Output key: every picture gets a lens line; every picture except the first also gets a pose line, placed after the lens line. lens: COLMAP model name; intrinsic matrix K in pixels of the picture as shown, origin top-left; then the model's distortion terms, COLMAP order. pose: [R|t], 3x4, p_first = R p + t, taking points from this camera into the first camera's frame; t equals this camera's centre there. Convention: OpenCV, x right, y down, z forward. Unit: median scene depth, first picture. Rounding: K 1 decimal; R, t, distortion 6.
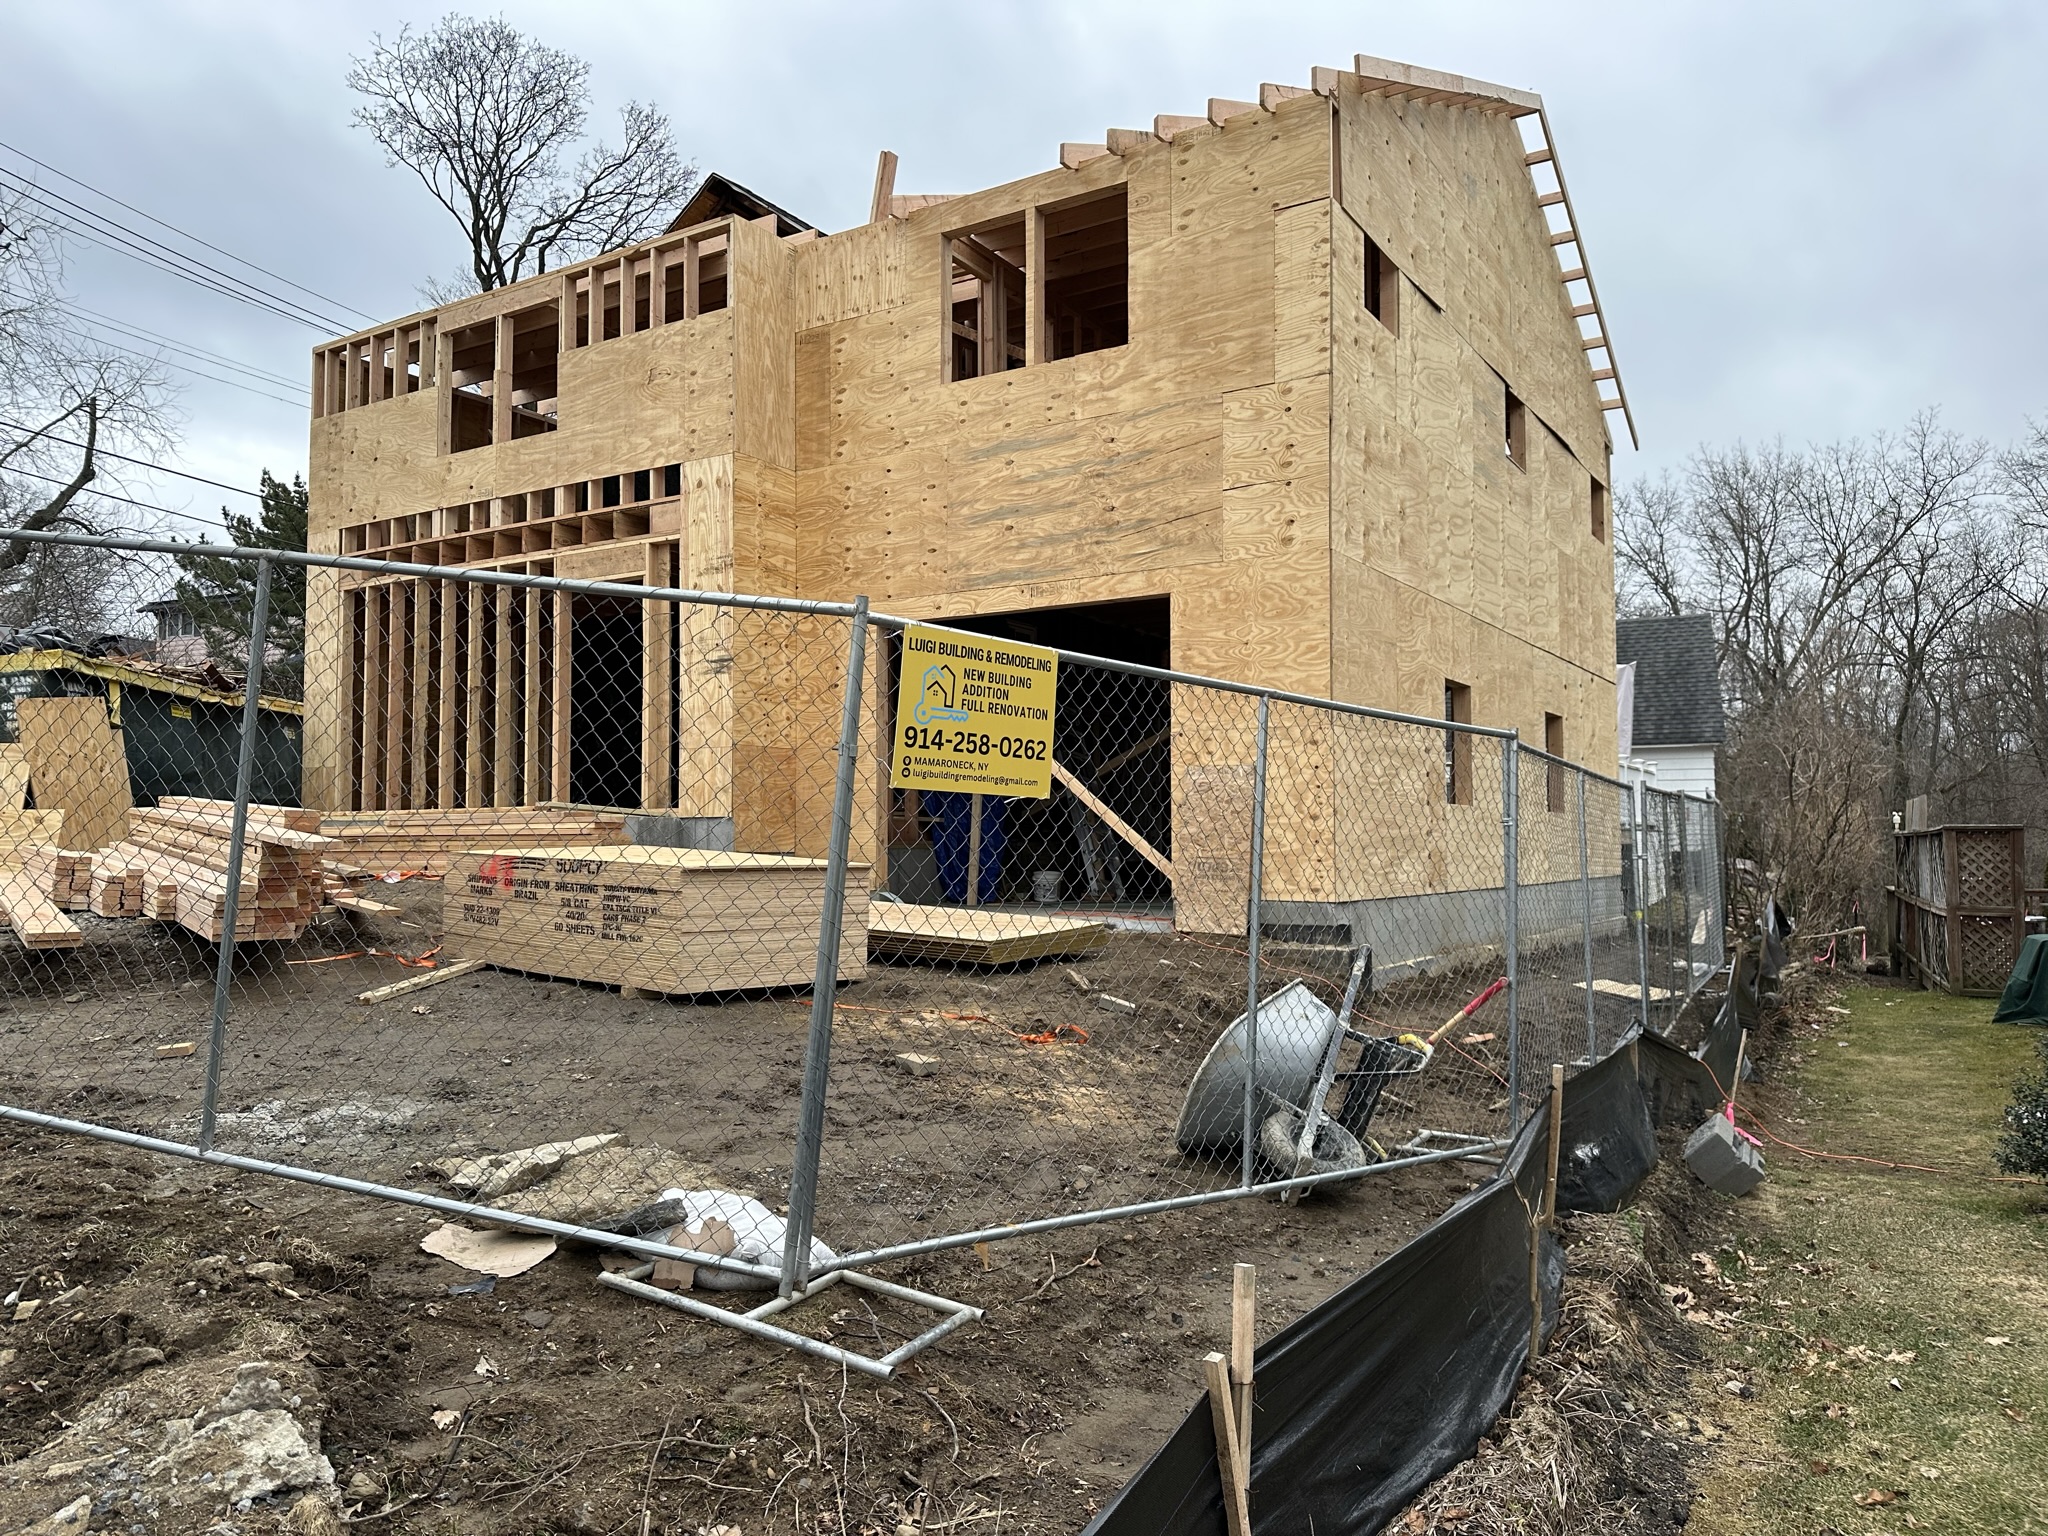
lens RADIAL K [[1408.6, 0, 1022.4], [0, 1408.6, 772.1], [0, 0, 1]] dist [0.168016, -0.287294]
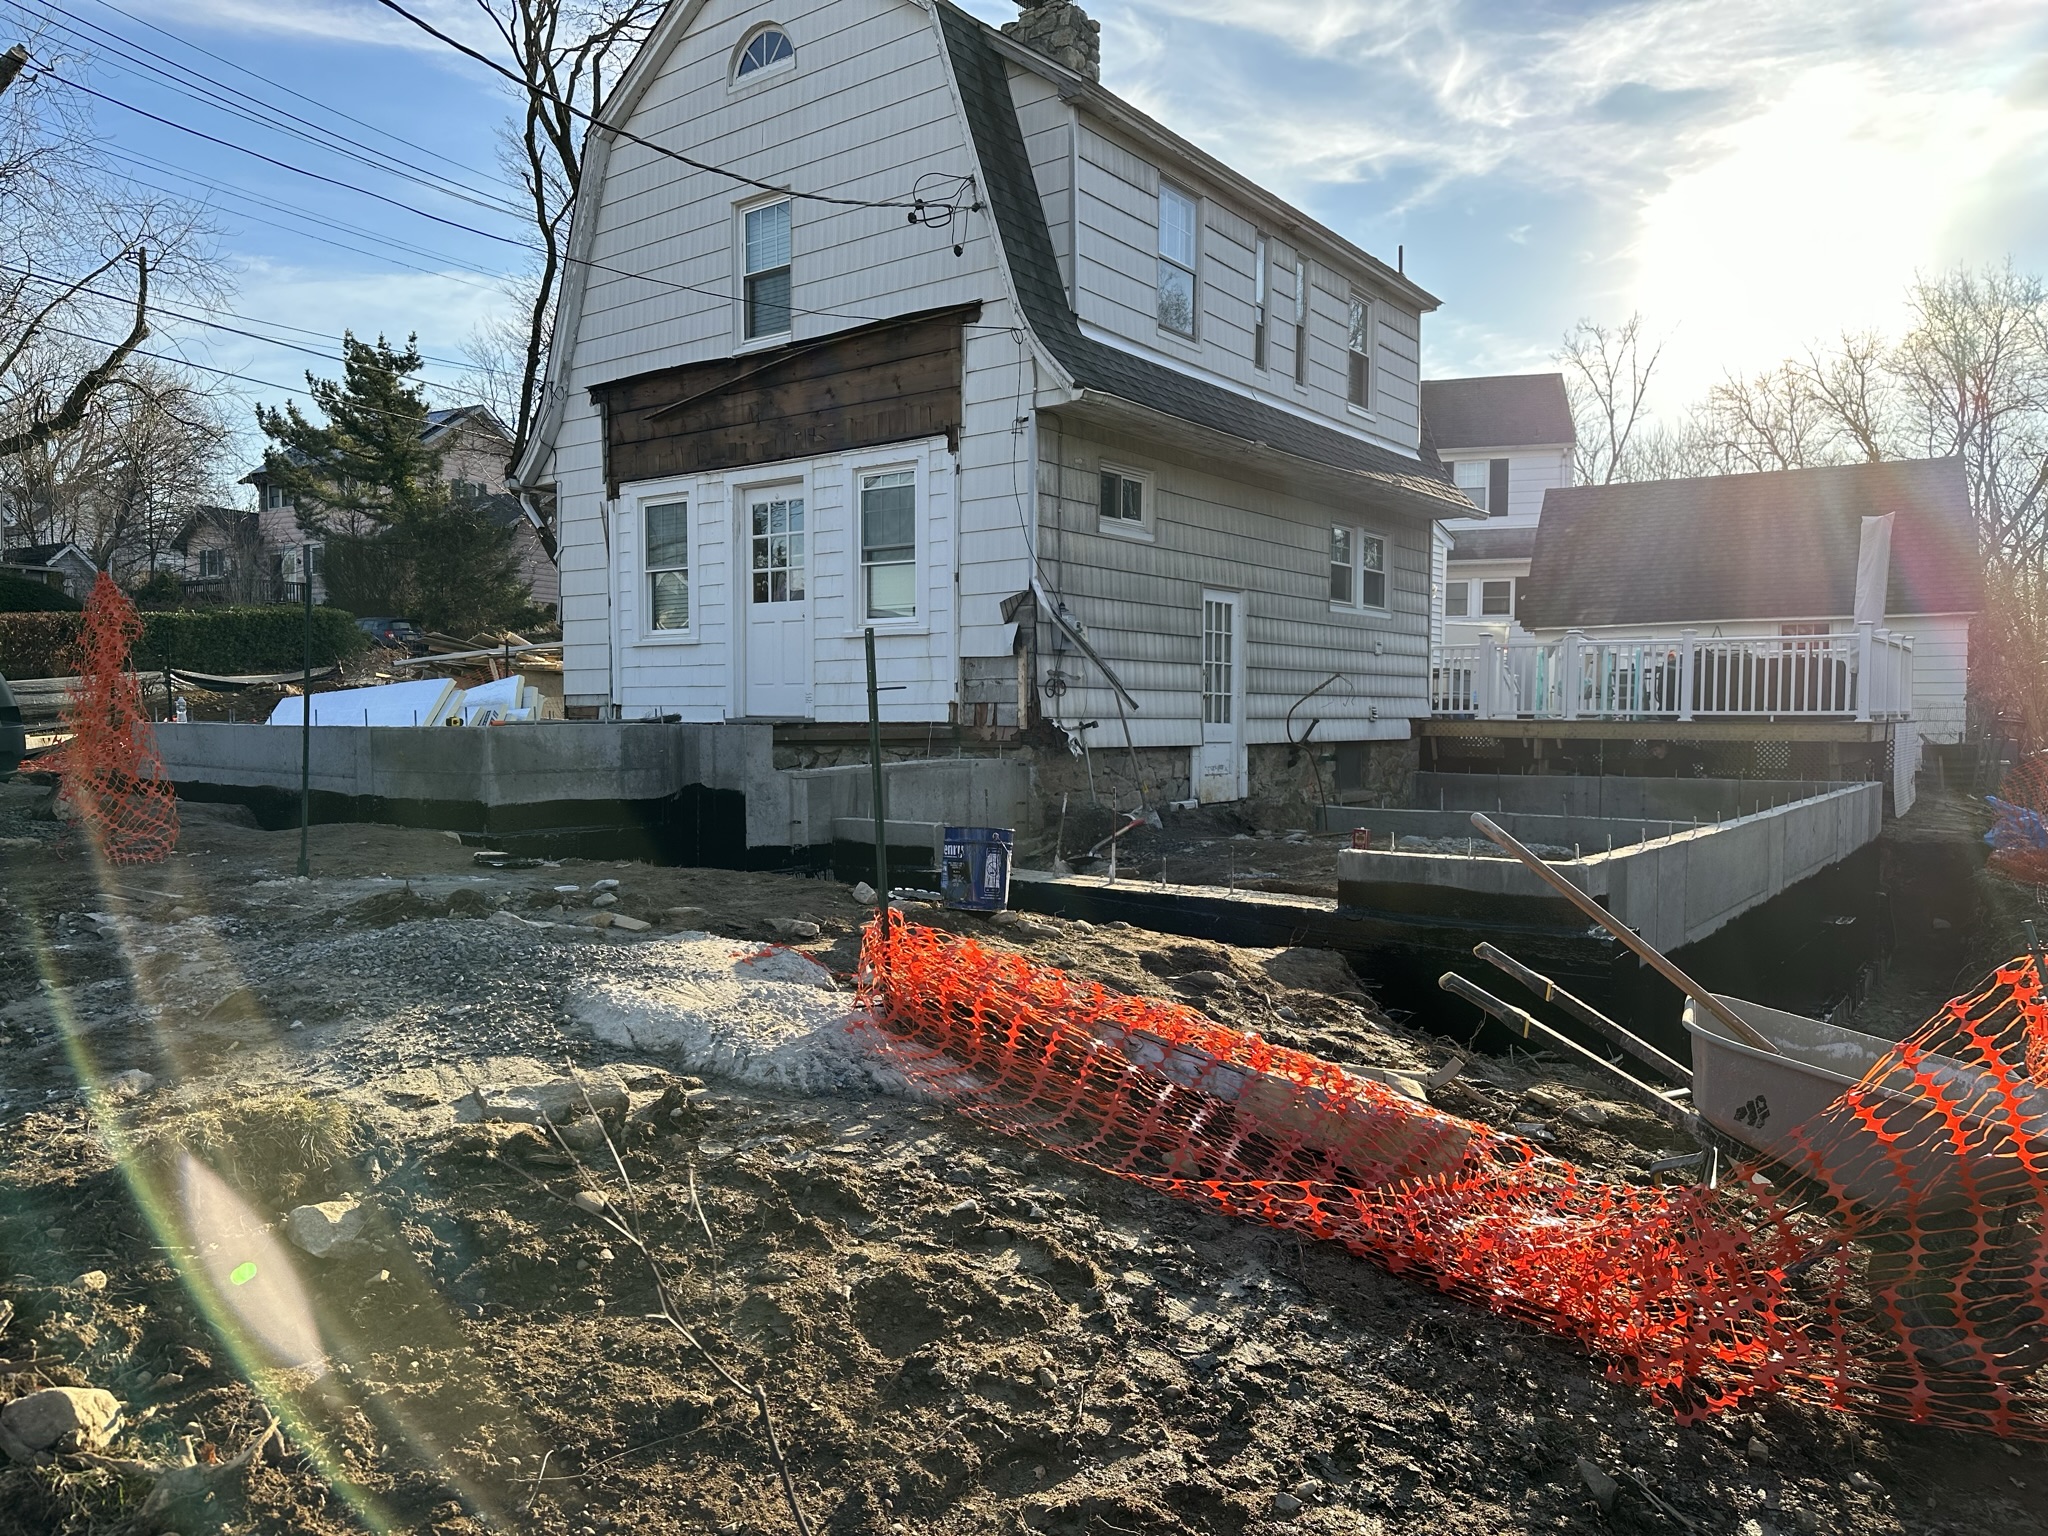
lens RADIAL K [[1447.3, 0, 1009.9], [0, 1447.3, 766.2], [0, 0, 1]] dist [0.010350, -0.001265]
pose [[0.996078, 0.004900, -0.088344, 0.006143], [0.002712, 0.996305, 0.085840, -0.011915], [0.088438, -0.085743, 0.992384, 0.259283]]
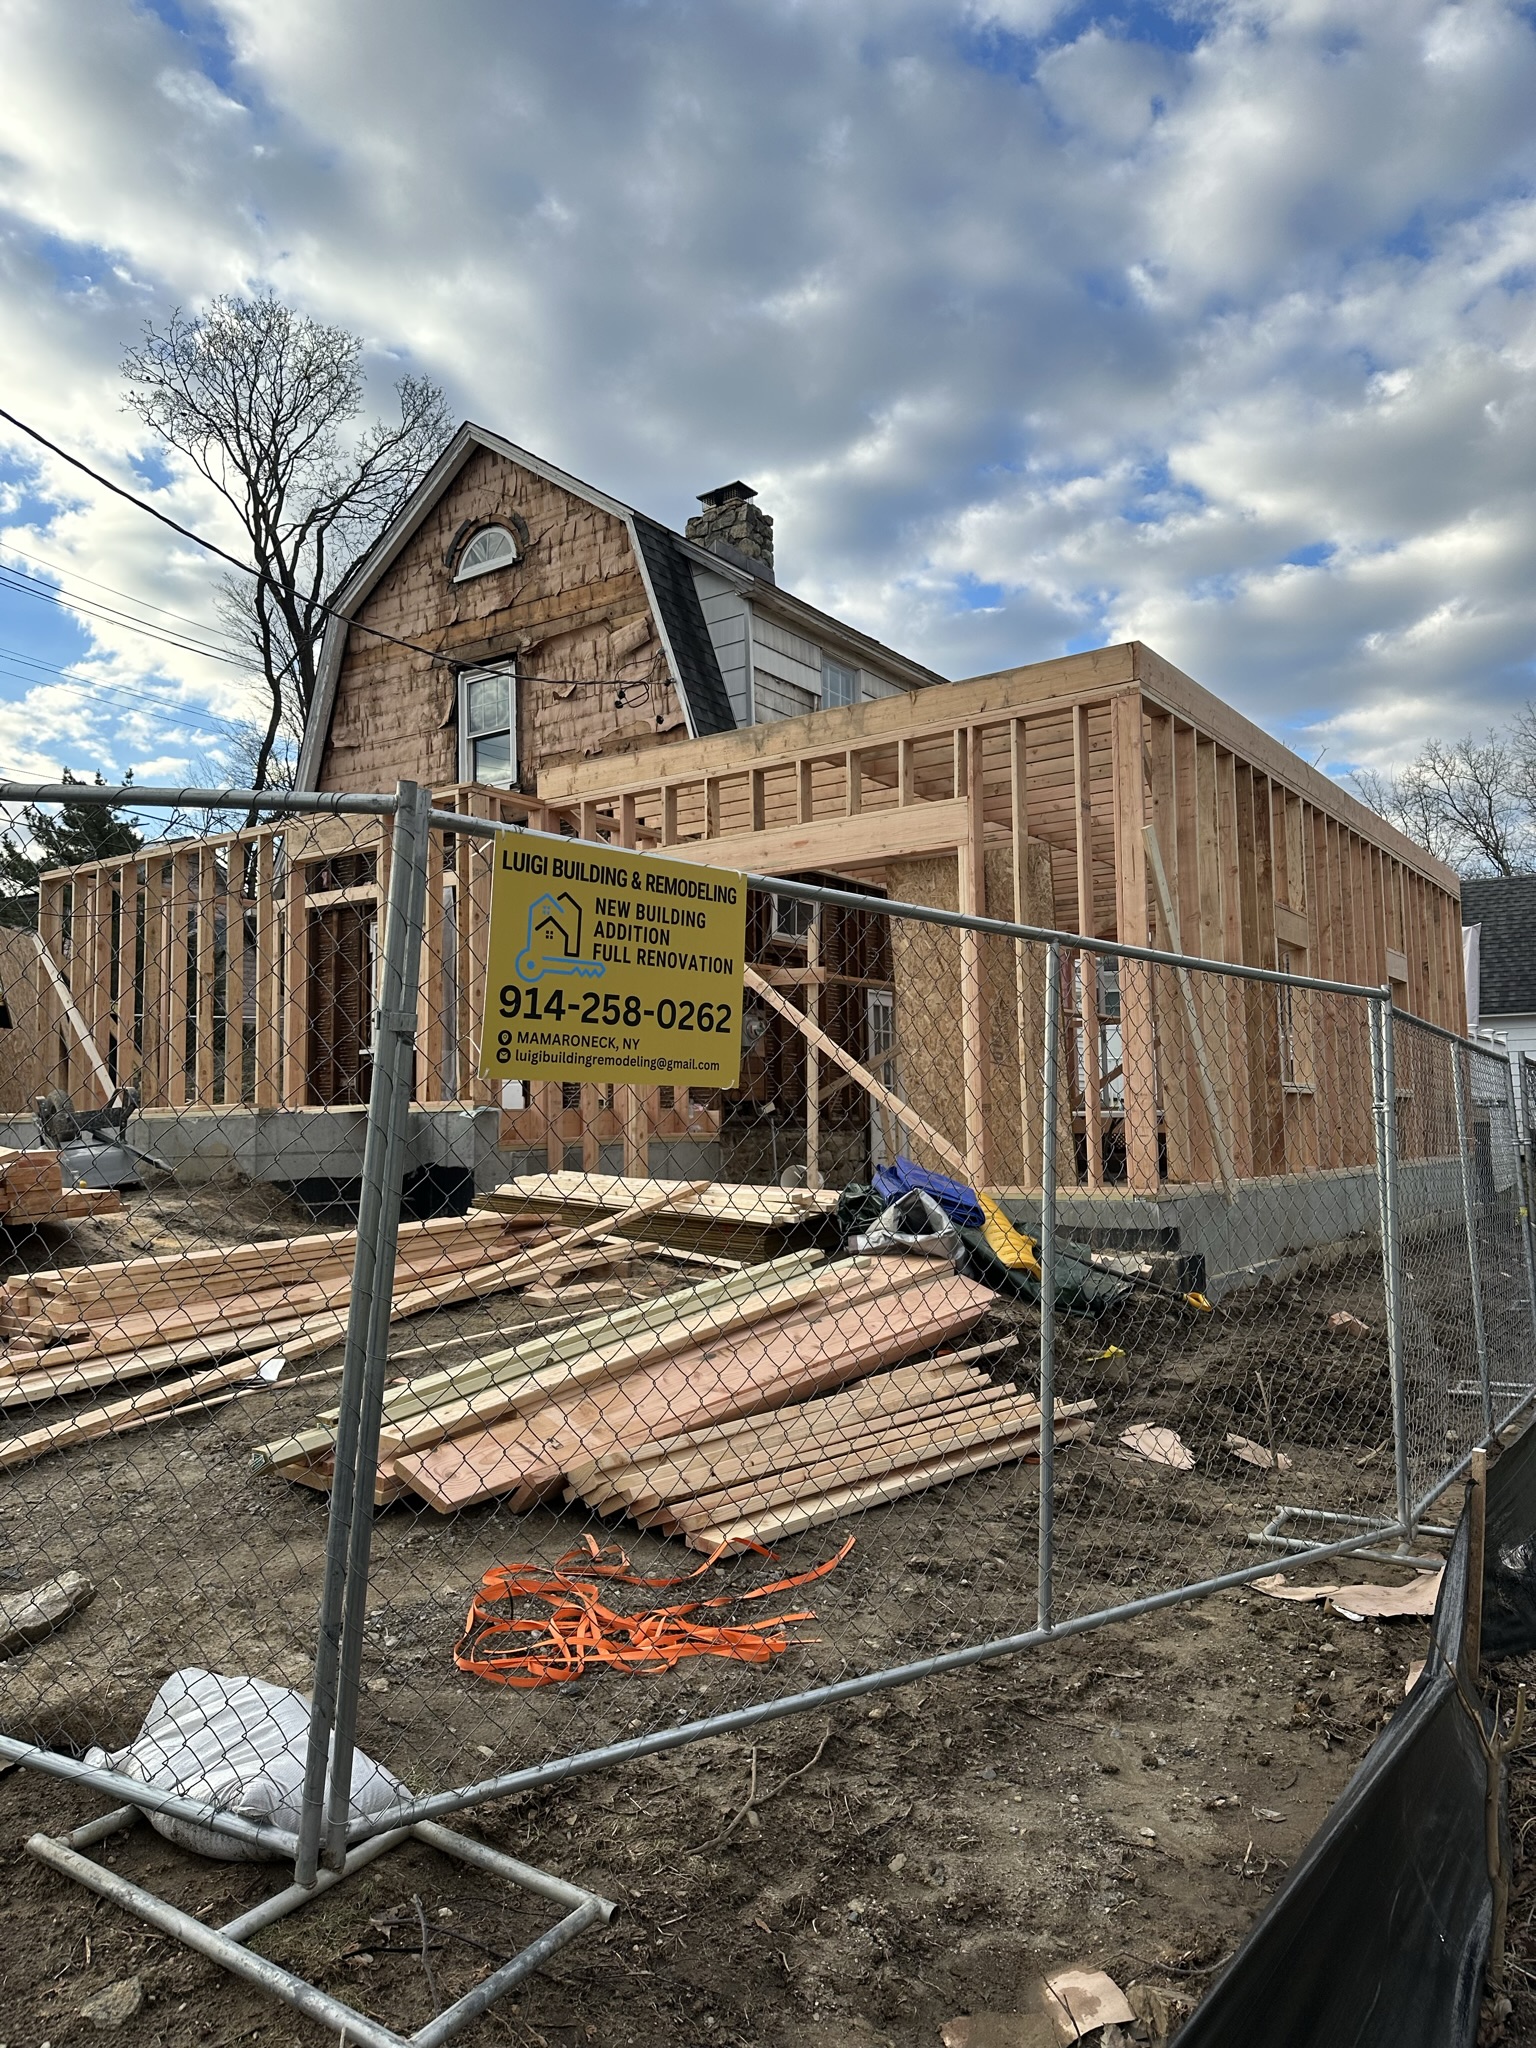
lens RADIAL K [[1420.1, 0, 776.0], [0, 1420.1, 1017.8], [0, 0, 1]] dist [0.113554, -0.153825]
pose [[0.998977, -0.019758, -0.040672, 0.024253], [0.018656, 0.999453, -0.027294, 0.001210], [0.041190, 0.026507, 0.998800, 0.113287]]
